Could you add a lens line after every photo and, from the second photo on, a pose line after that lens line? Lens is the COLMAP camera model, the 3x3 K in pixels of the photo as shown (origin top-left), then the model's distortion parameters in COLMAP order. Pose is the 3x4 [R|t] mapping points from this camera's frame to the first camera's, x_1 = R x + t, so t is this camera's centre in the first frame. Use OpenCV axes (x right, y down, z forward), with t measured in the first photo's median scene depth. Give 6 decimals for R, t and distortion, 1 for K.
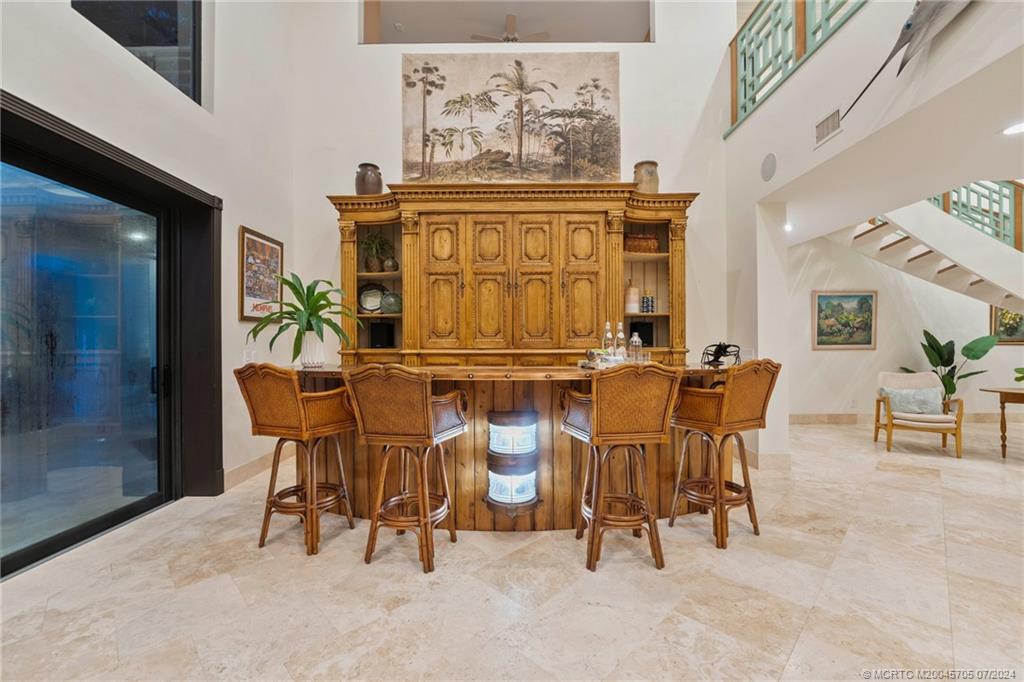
lens RADIAL K [[429.3, 0, 510.9], [0, 429.3, 341.3], [0, 0, 1]] dist [-0.005036, 0.000068]
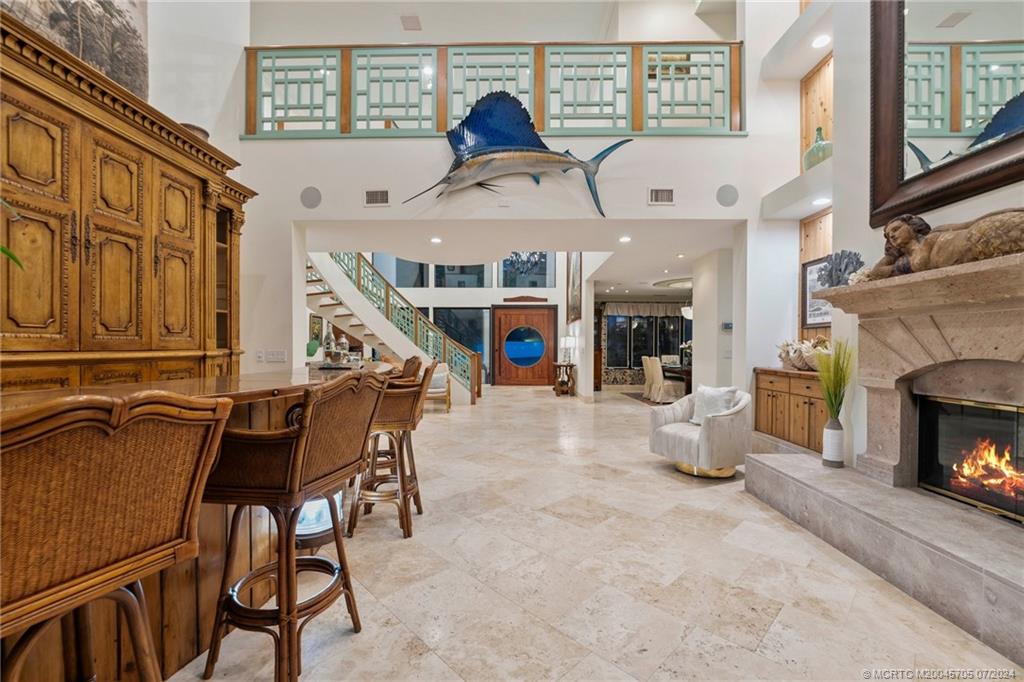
lens RADIAL K [[429.3, 0, 512.0], [0, 429.3, 346.6], [0, 0, 1]] dist [-0.005036, 0.000068]
pose [[0.008983, 0.001933, 0.999958, -0.568796], [-0.010955, 0.999938, -0.001834, 0.005407], [-0.999900, -0.010938, 0.009004, 0.409394]]
